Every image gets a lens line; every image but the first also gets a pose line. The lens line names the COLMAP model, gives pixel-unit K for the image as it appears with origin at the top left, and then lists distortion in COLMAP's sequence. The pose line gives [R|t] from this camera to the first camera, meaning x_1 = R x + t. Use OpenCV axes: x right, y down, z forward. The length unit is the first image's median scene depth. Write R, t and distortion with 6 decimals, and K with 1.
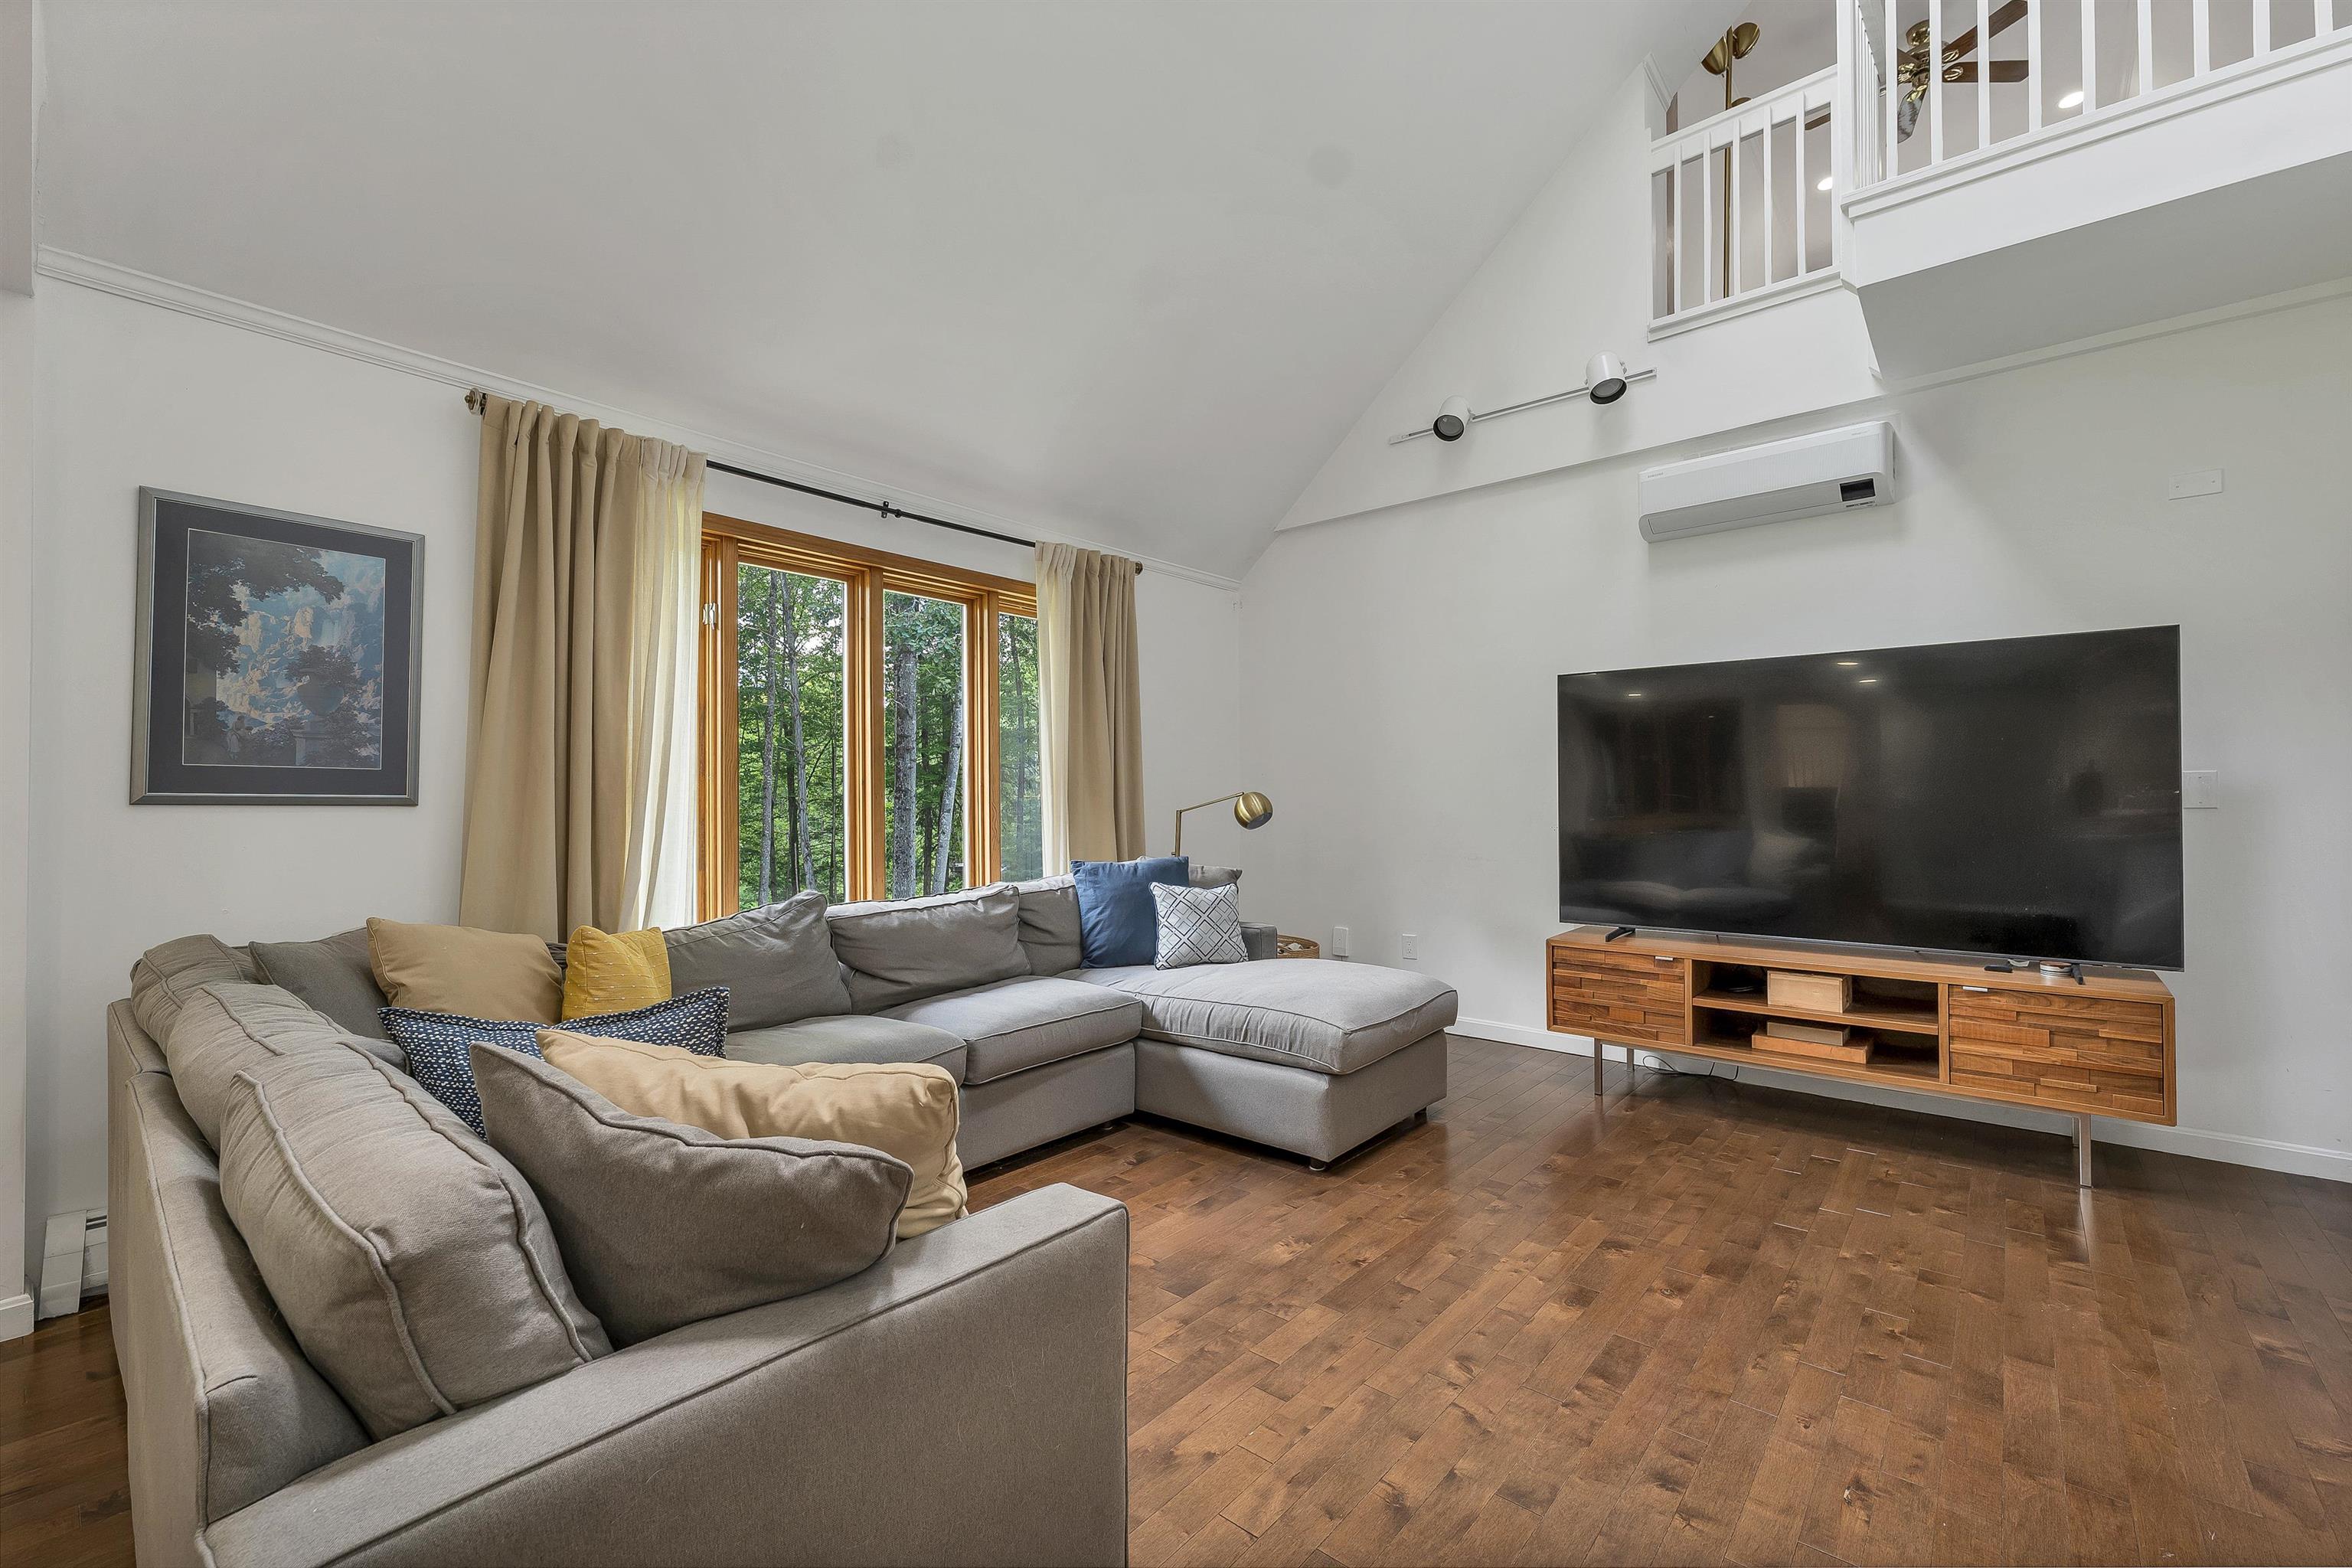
lens RADIAL K [[986.0, 0, 1167.9], [0, 986.0, 782.9], [0, 0, 1]] dist [-0.001414, -0.000102]
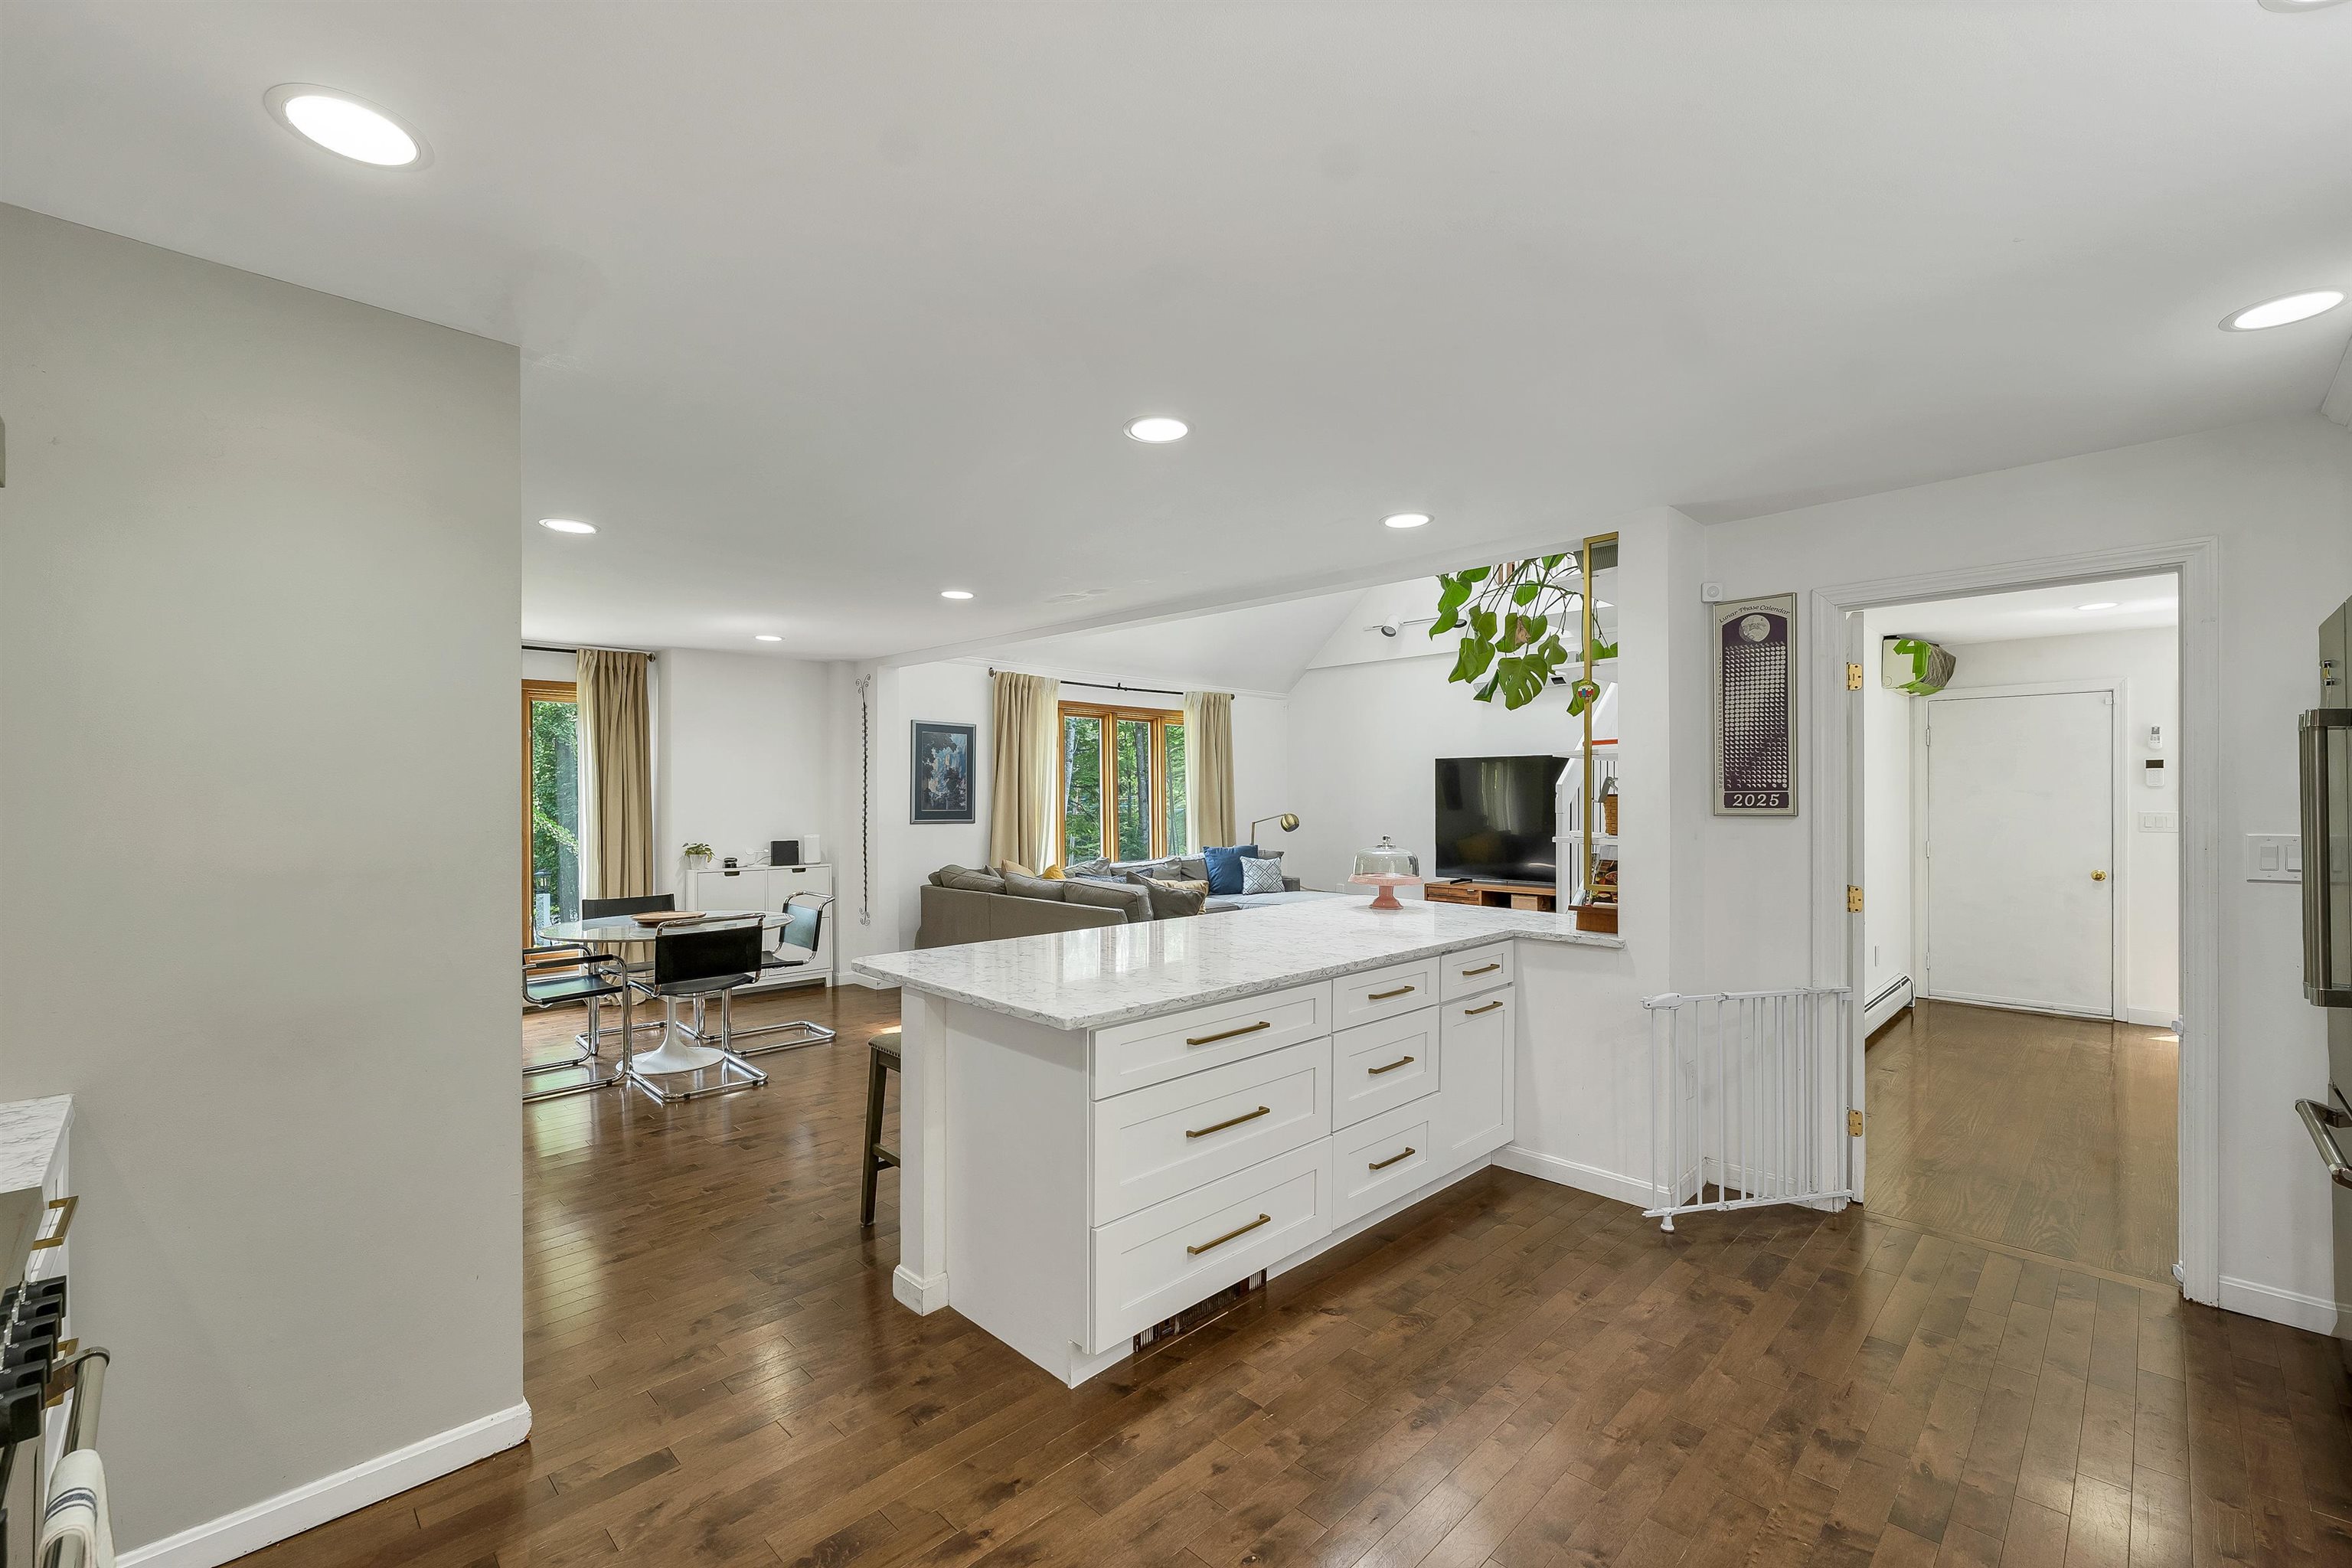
lens RADIAL K [[986.0, 0, 1179.7], [0, 986.0, 796.0], [0, 0, 1]] dist [-0.001414, -0.000102]
pose [[0.997853, 0.000208, -0.065486, -0.009090], [0.000705, 0.999903, 0.013923, -0.067249], [0.065482, -0.013940, 0.997756, -1.272525]]
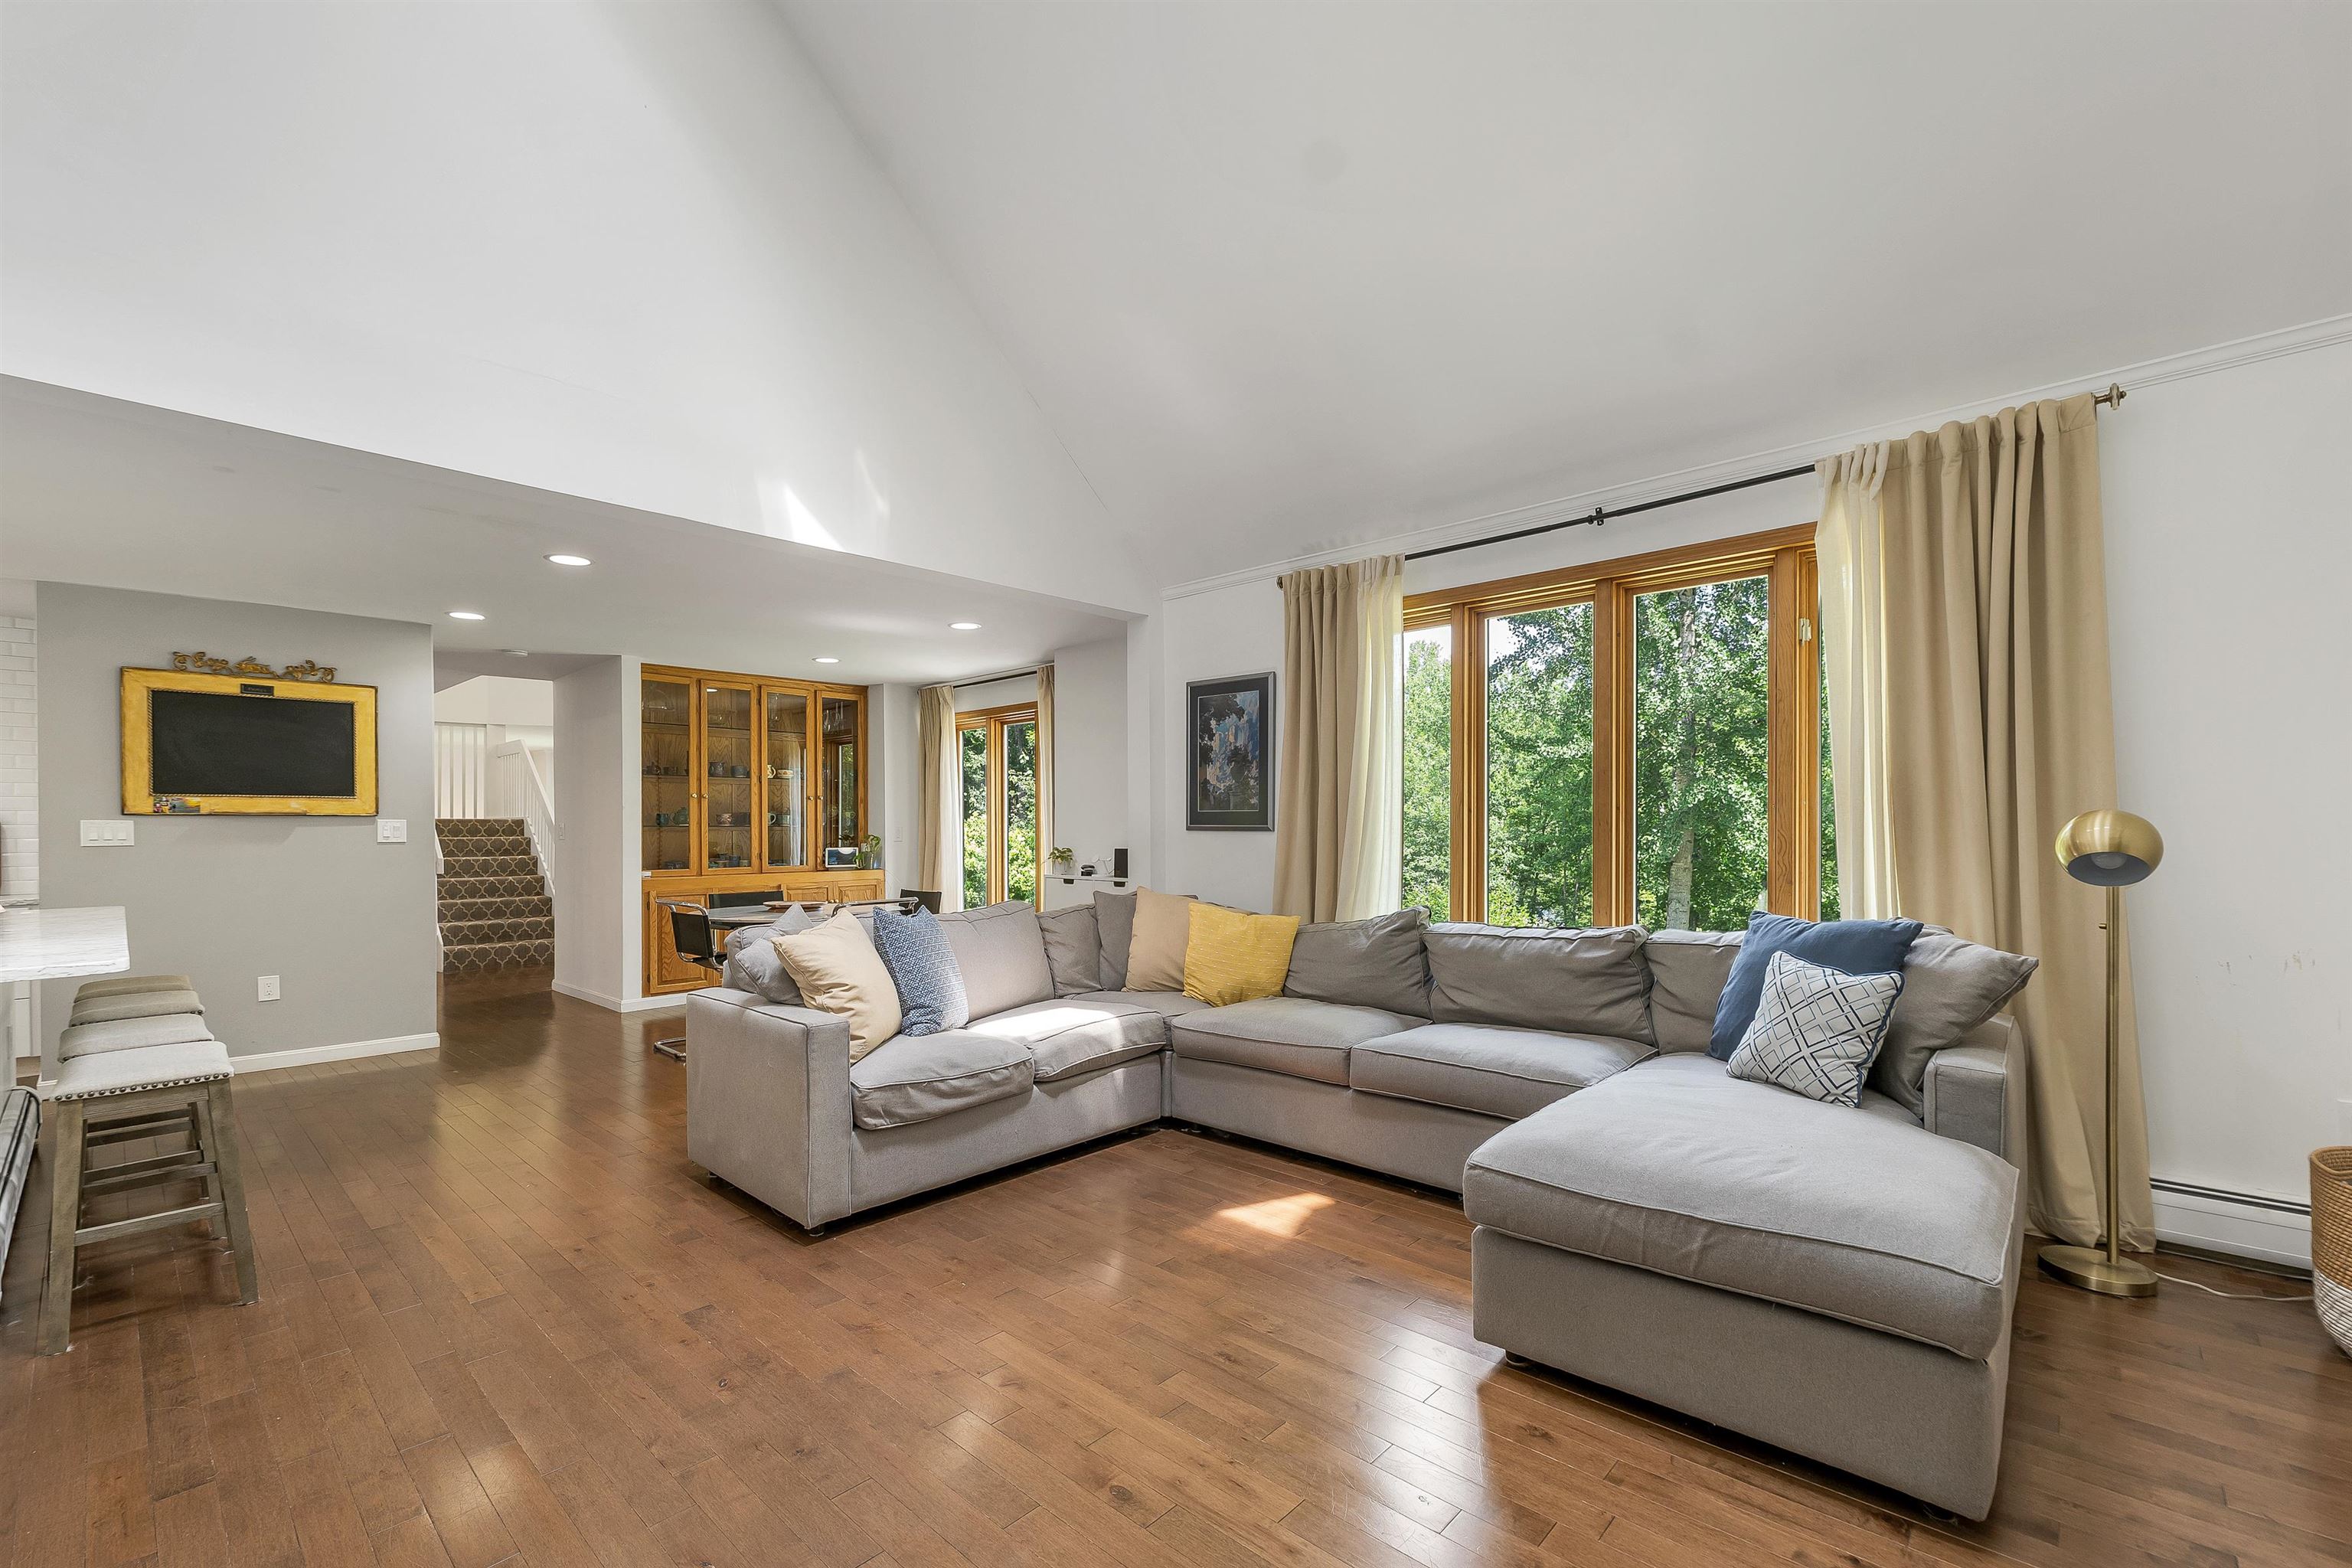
lens RADIAL K [[986.0, 0, 1190.9], [0, 986.0, 826.2], [0, 0, 1]] dist [-0.001414, -0.000102]
pose [[-0.022811, -0.000025, -0.999740, 0.702614], [0.024153, 0.999708, -0.000576, 0.008957], [0.999448, -0.024159, -0.022804, 0.668163]]
